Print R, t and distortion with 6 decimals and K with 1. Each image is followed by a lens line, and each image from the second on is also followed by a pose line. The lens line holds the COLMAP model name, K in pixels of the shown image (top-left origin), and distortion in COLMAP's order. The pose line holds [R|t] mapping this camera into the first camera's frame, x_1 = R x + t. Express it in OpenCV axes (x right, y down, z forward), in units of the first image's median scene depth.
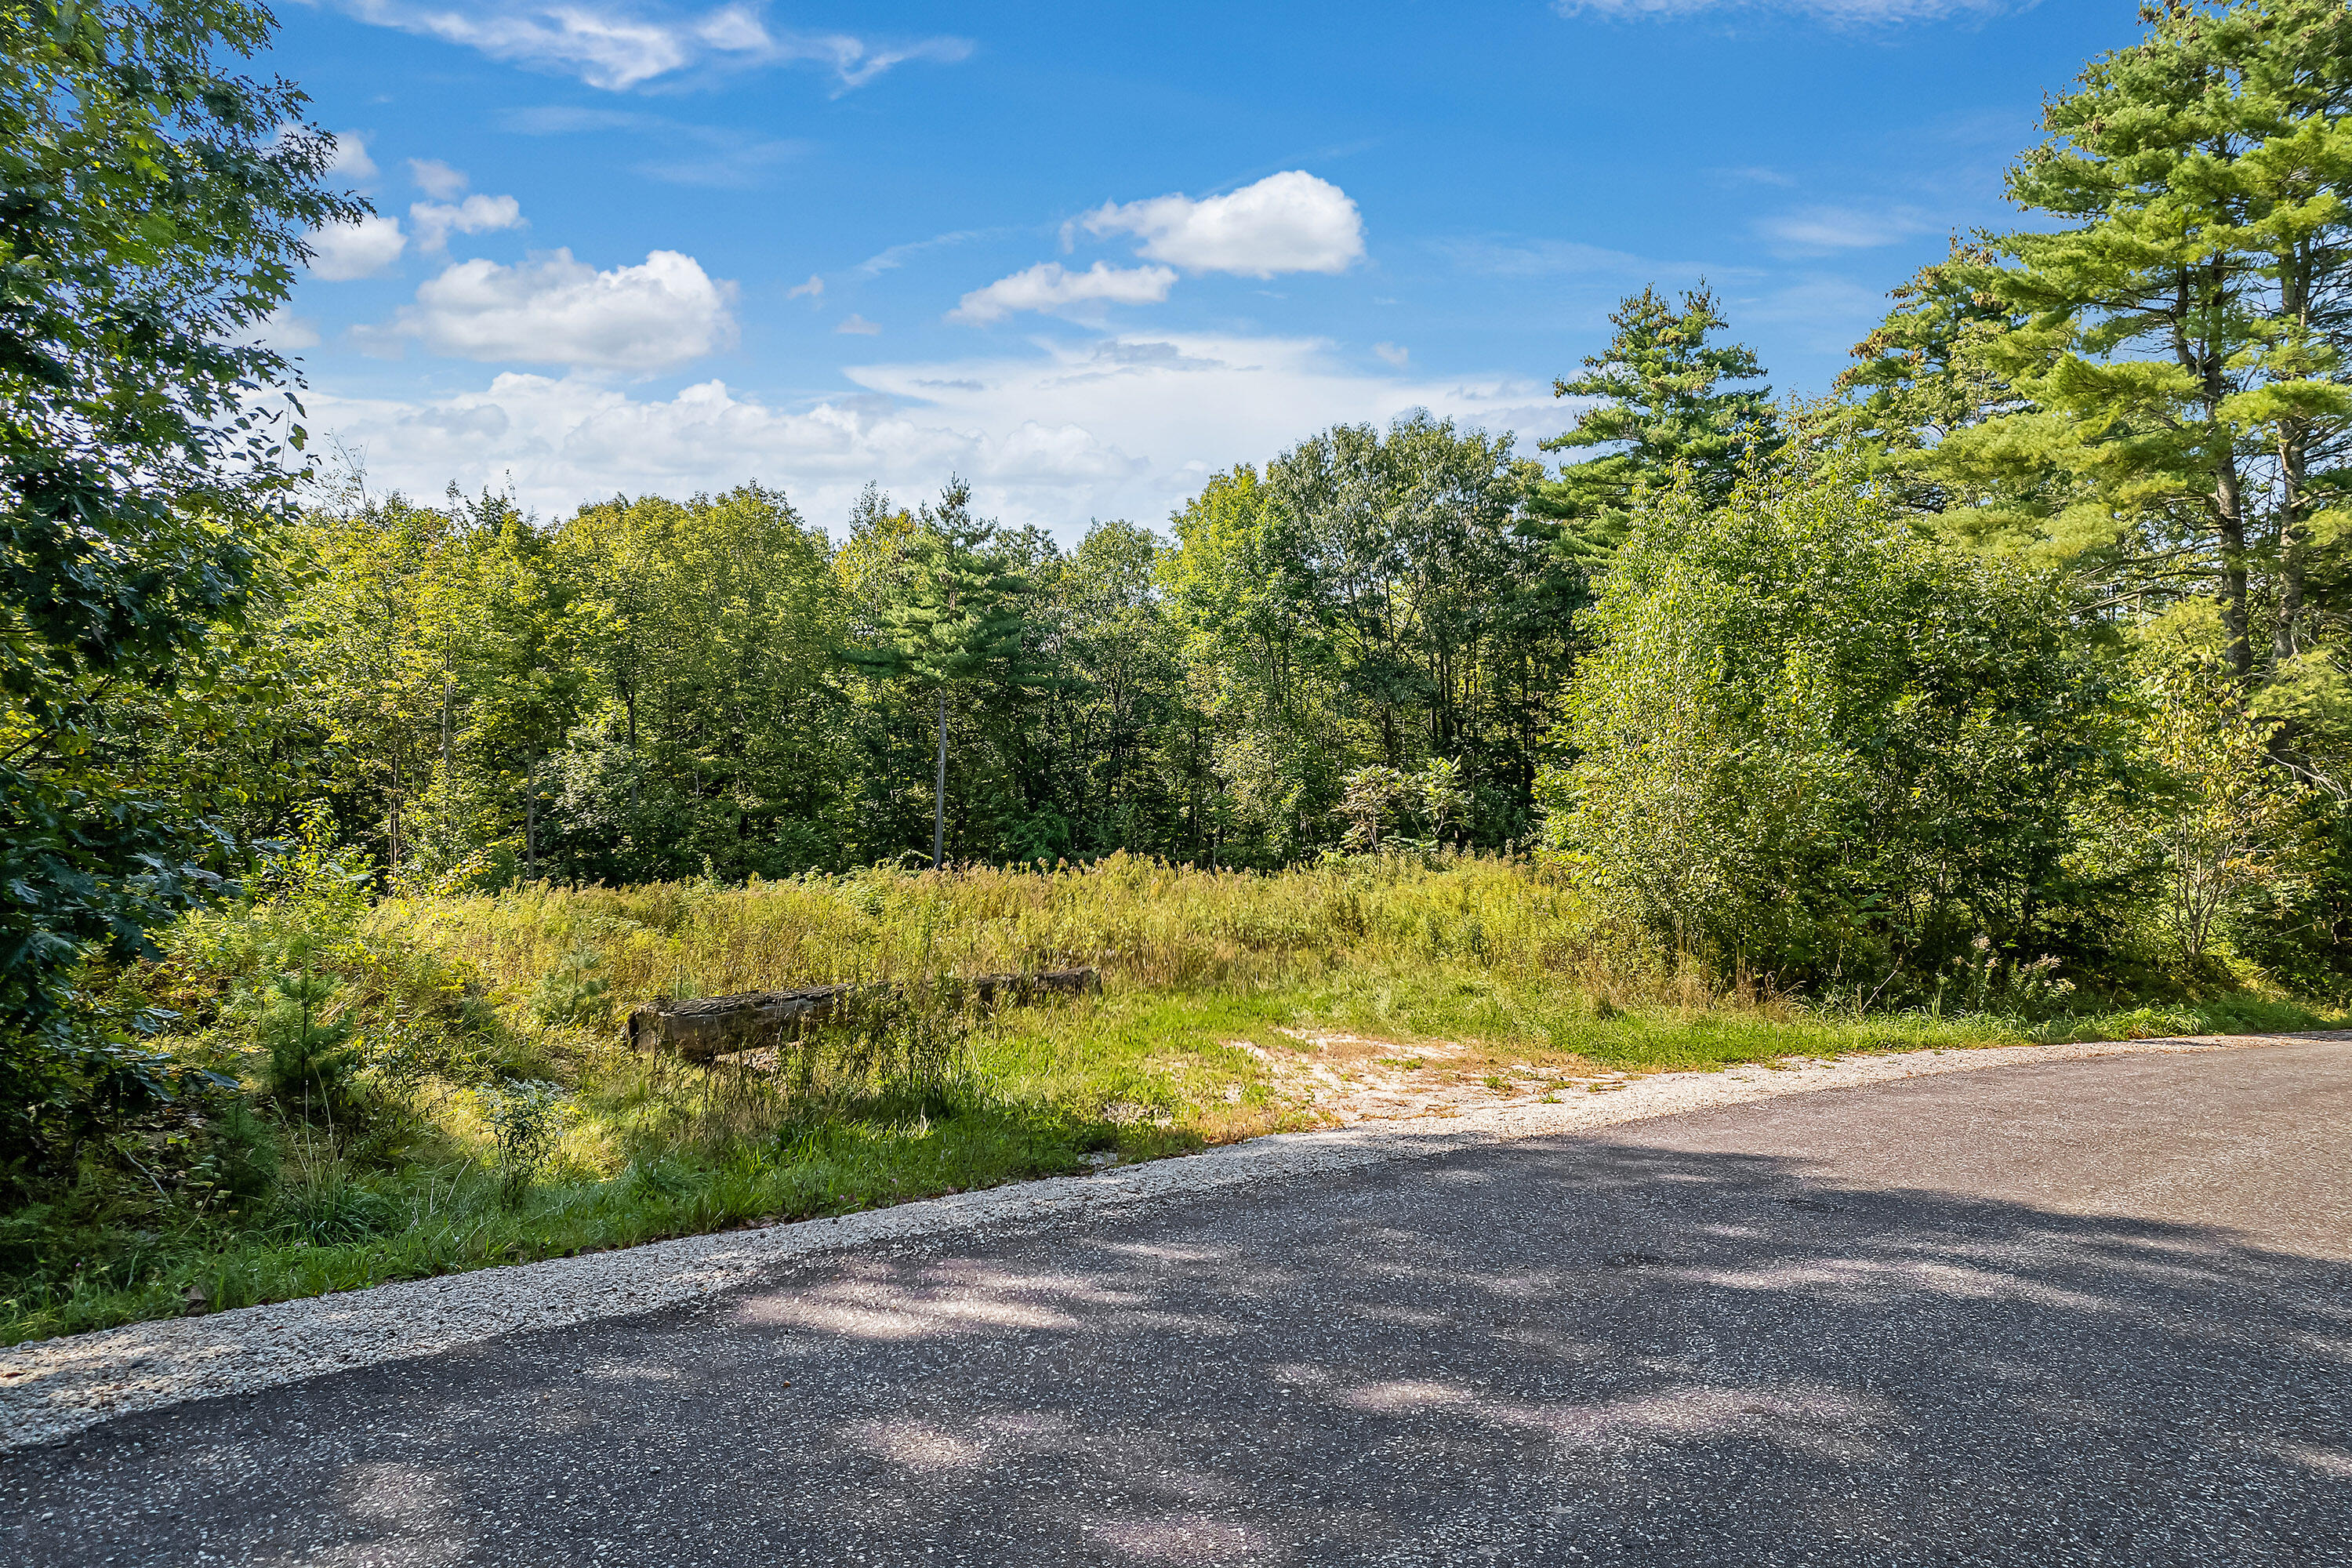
lens RADIAL K [[1532.1, 0, 1162.4], [0, 1532.1, 776.8], [0, 0, 1]] dist [-0.018368, 0.054372]
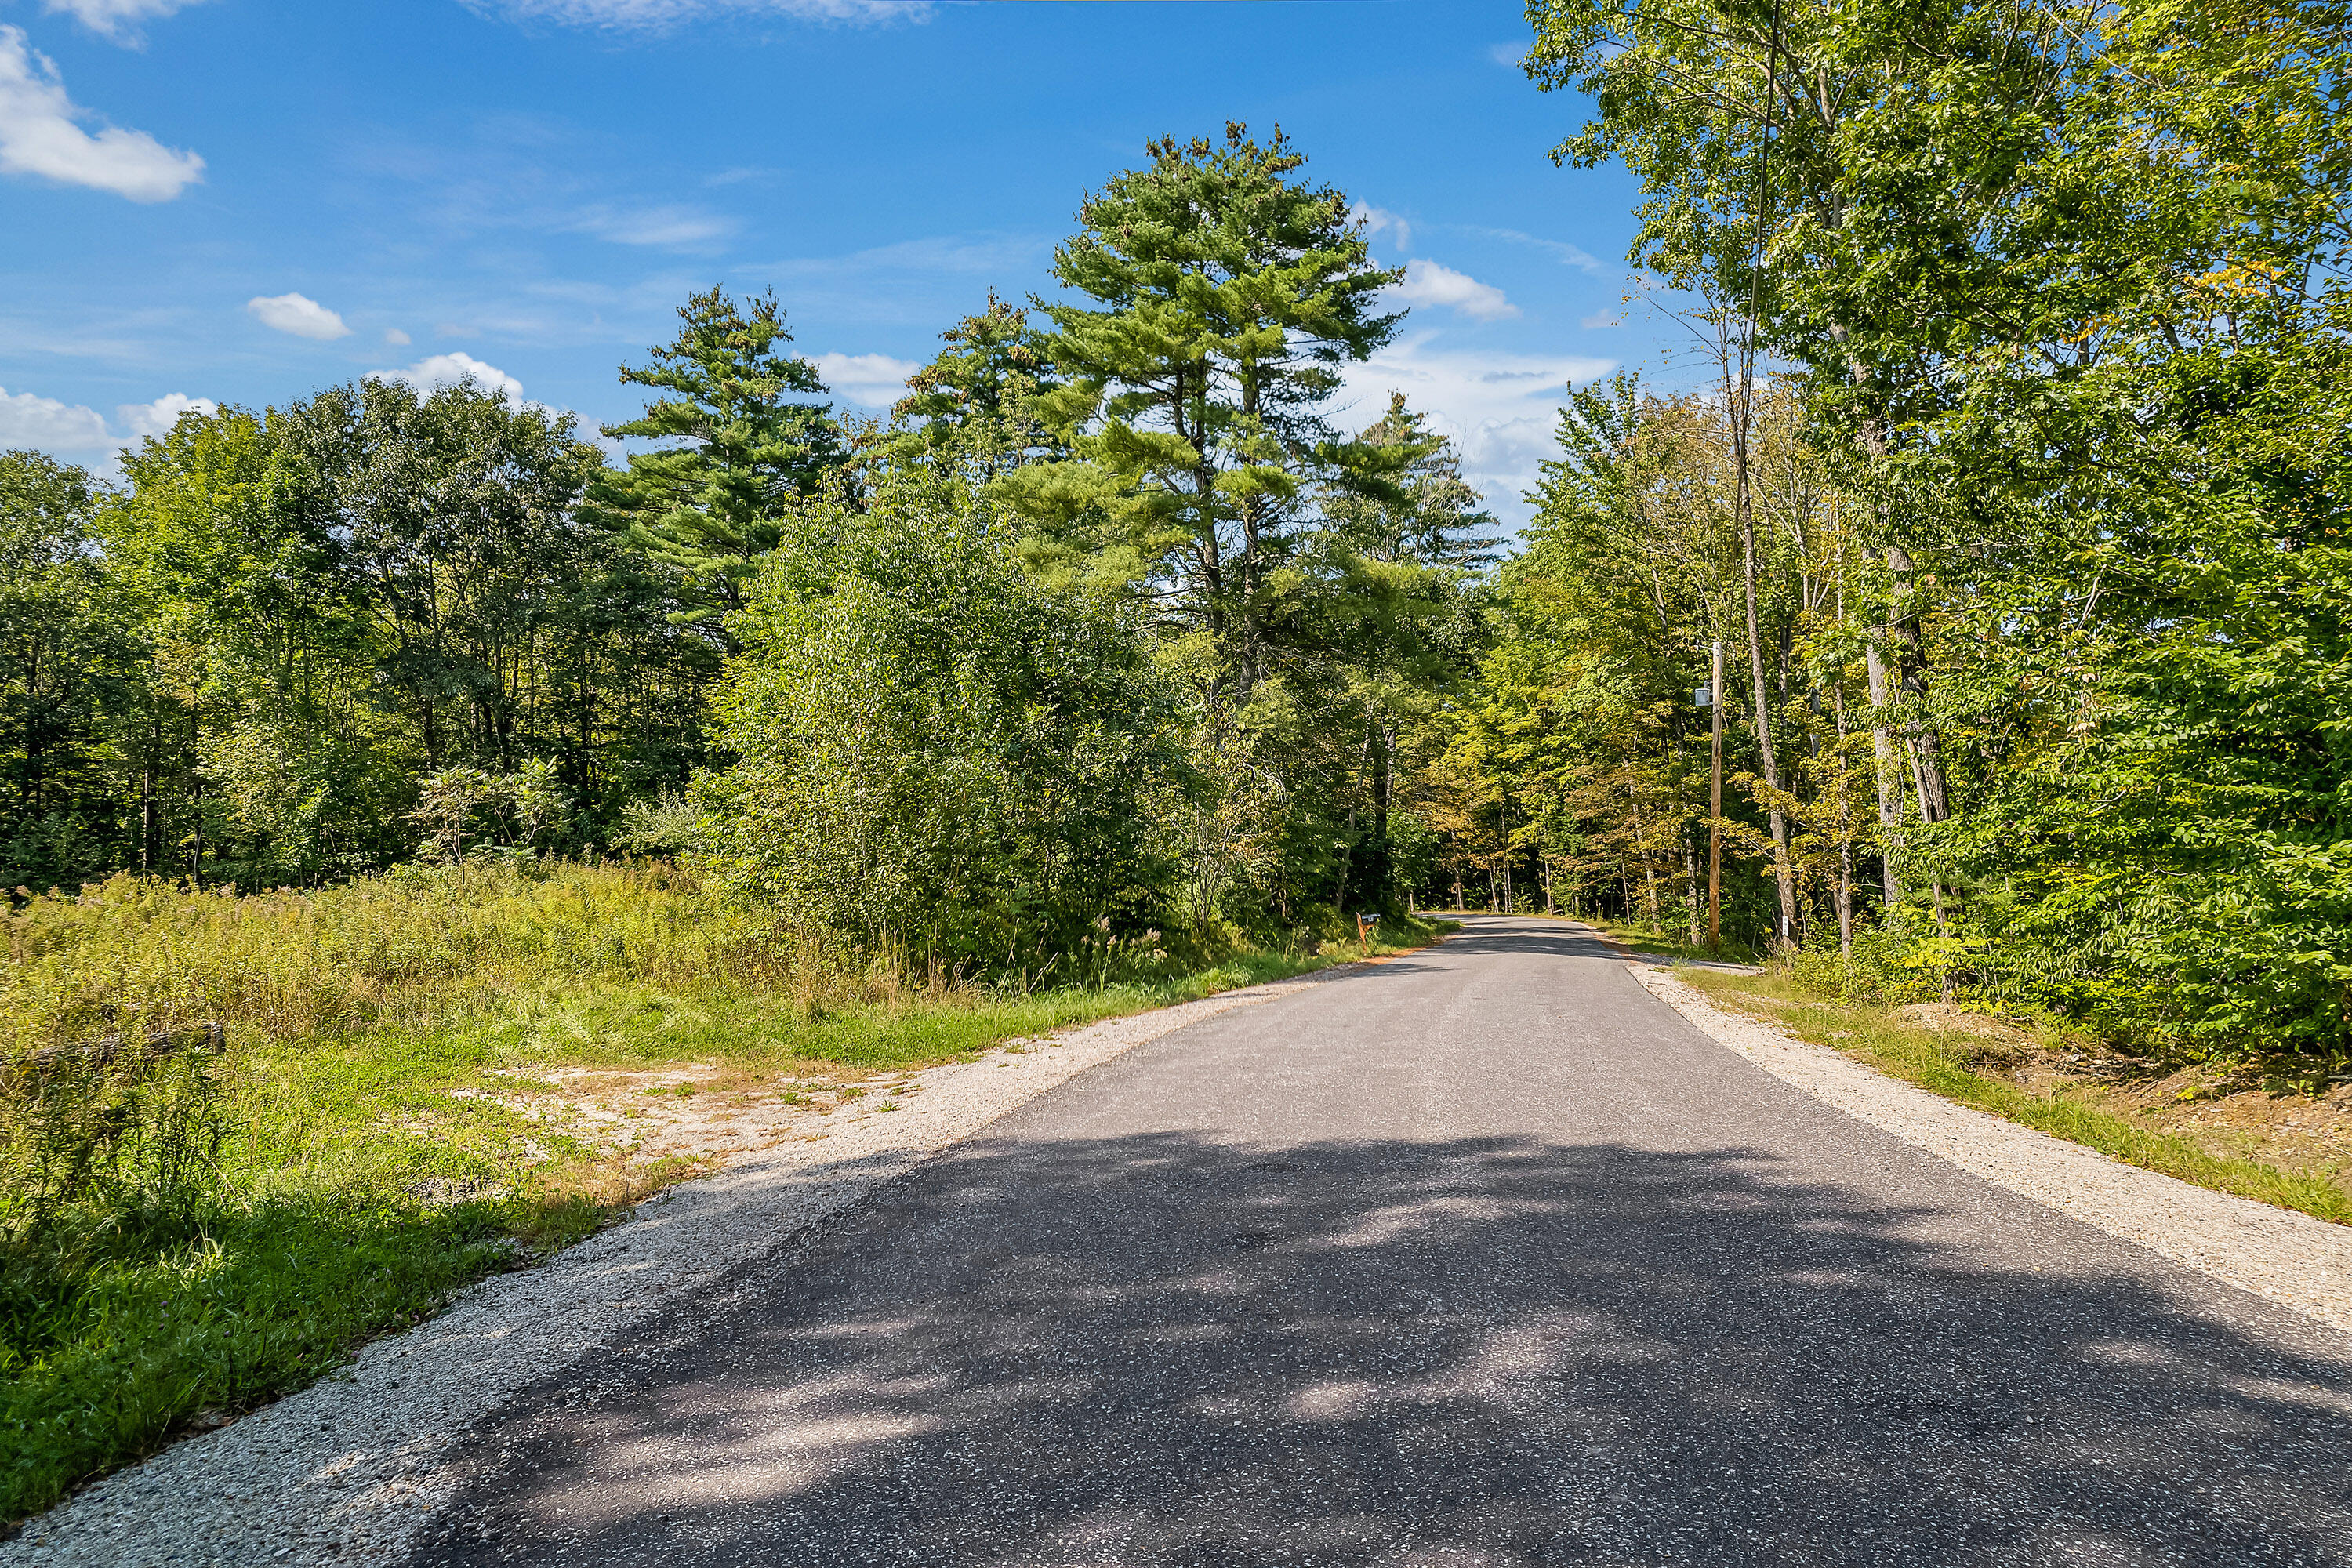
lens RADIAL K [[1532.1, 0, 1194.9], [0, 1532.1, 765.6], [0, 0, 1]] dist [-0.018368, 0.054372]
pose [[0.798824, -0.000212, 0.601565, -0.060041], [0.003176, 0.999987, -0.003865, -0.003357], [-0.601557, 0.004998, 0.798814, 0.022412]]
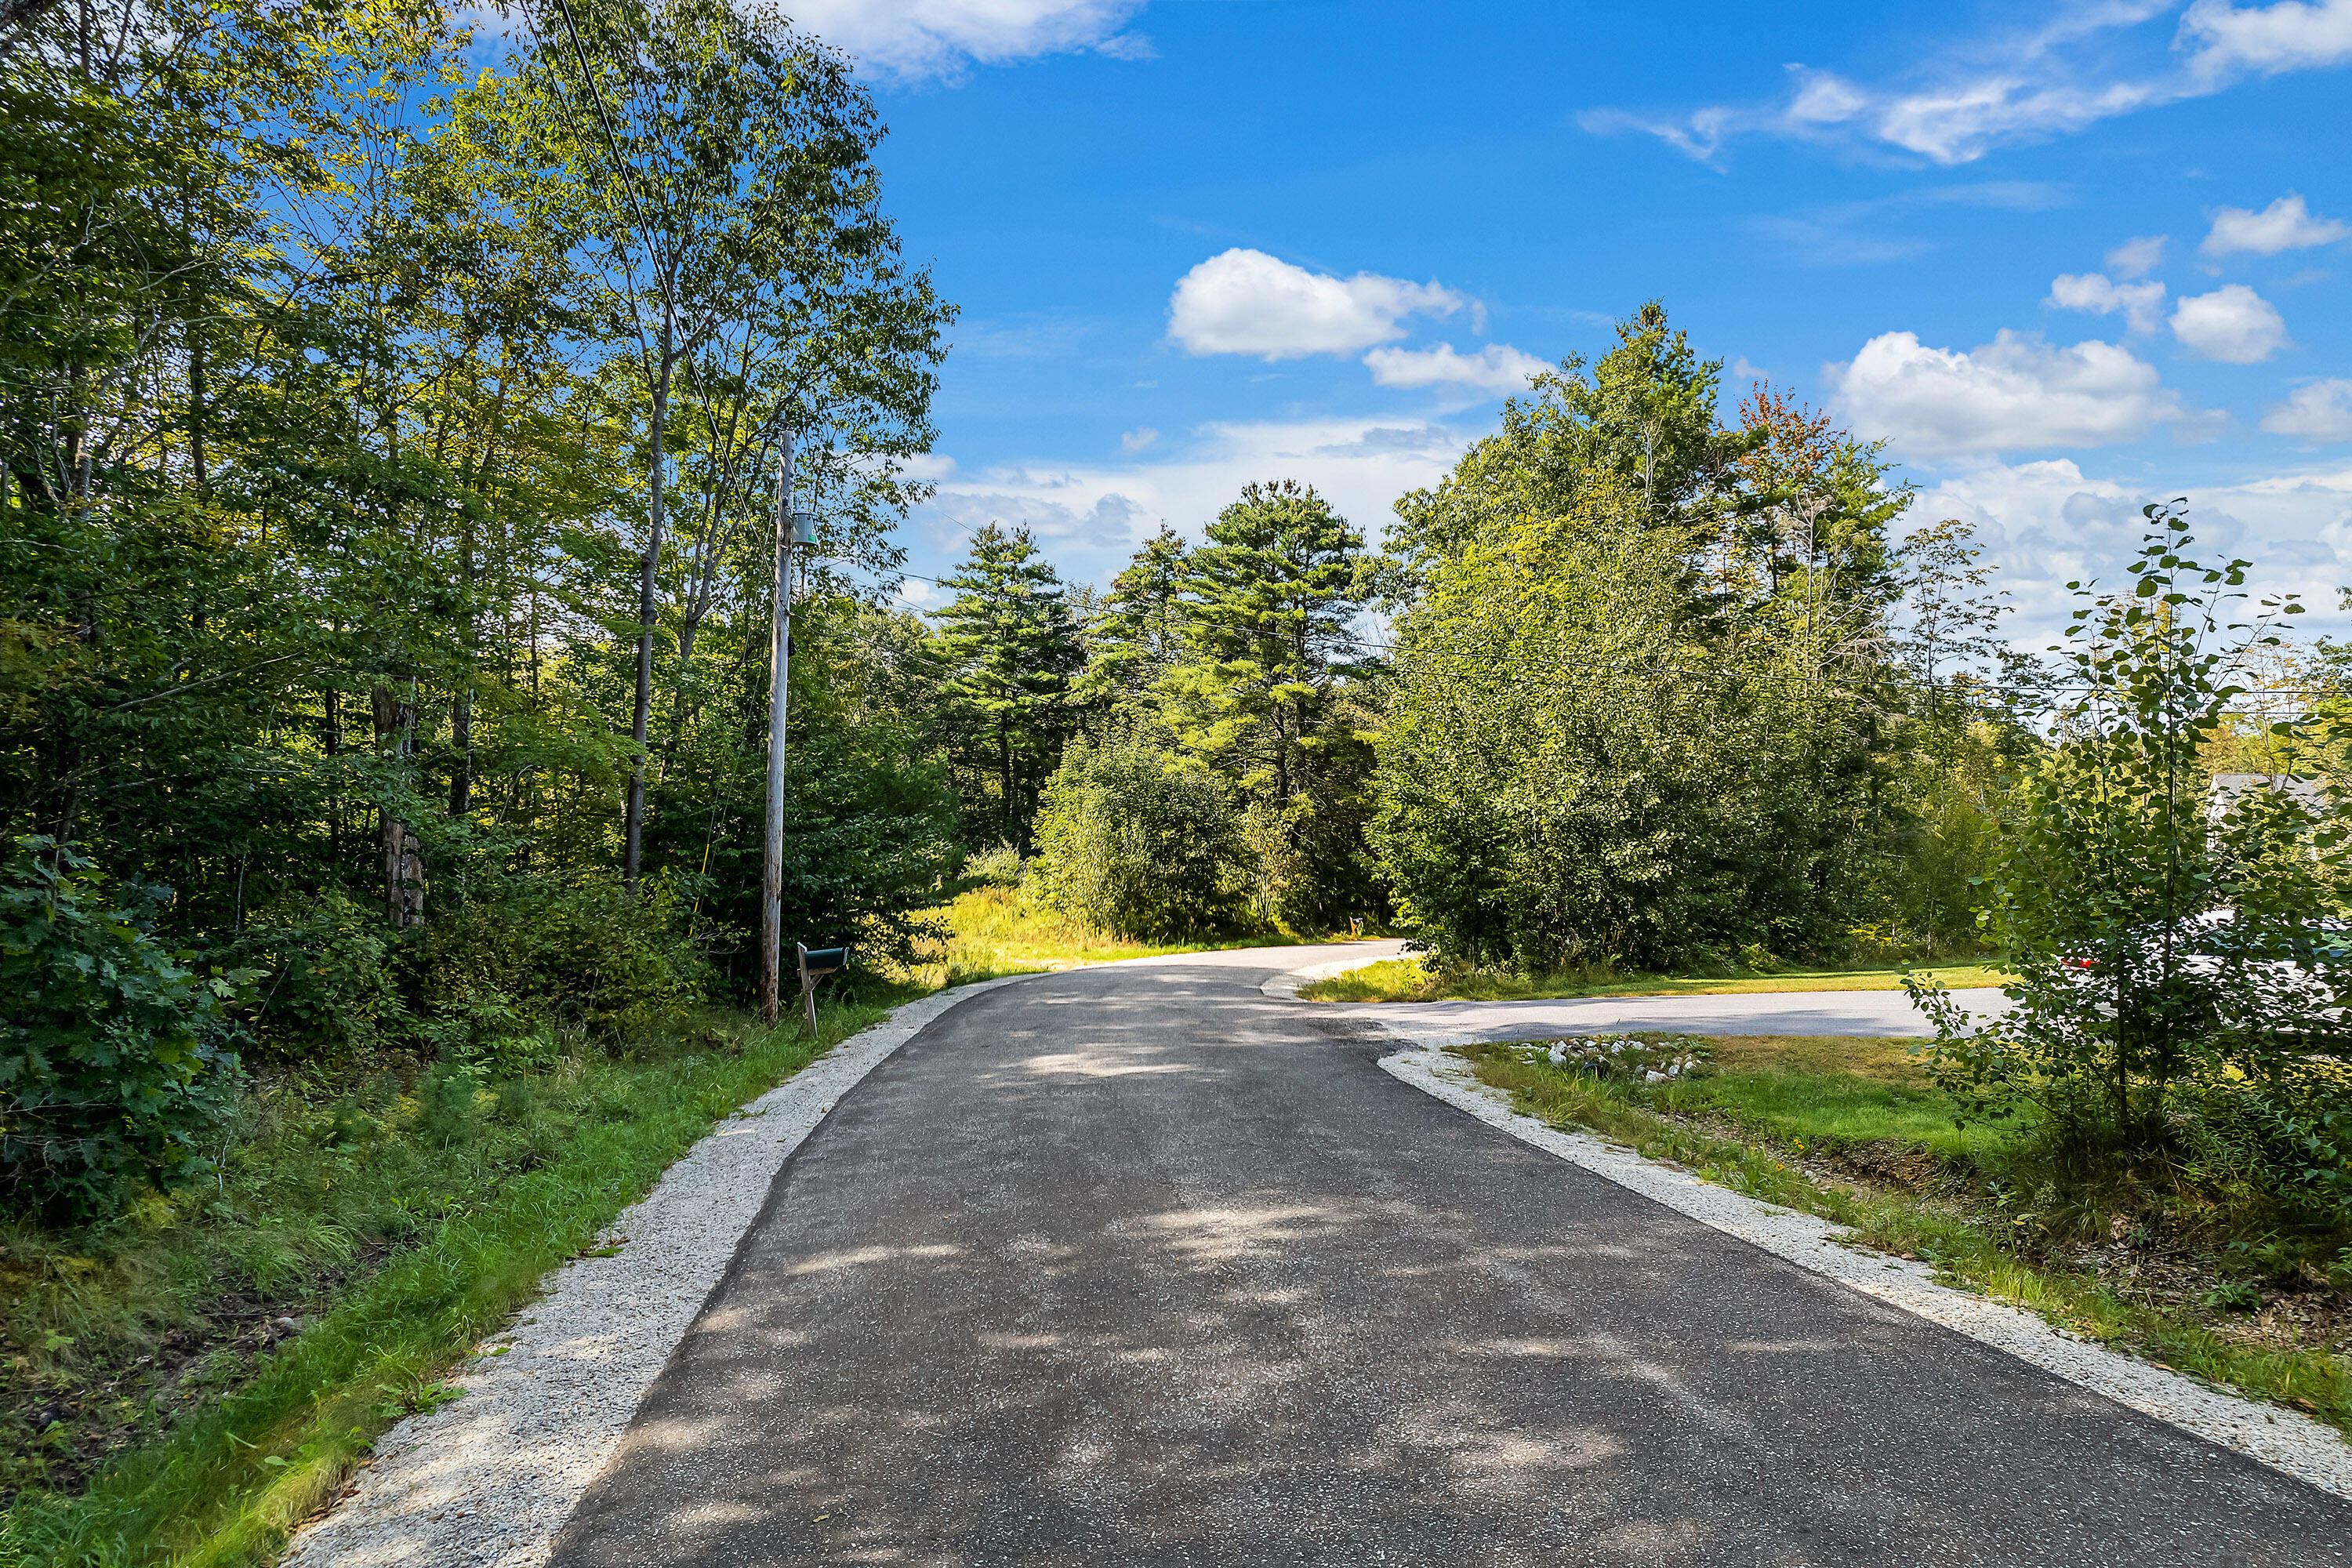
lens RADIAL K [[1532.1, 0, 1170.9], [0, 1532.1, 782.6], [0, 0, 1]] dist [-0.018368, 0.054372]
pose [[0.877395, -0.009880, 0.479668, -0.503989], [0.007786, 0.999950, 0.006354, -0.097225], [-0.479706, -0.001840, 0.877427, -0.863493]]
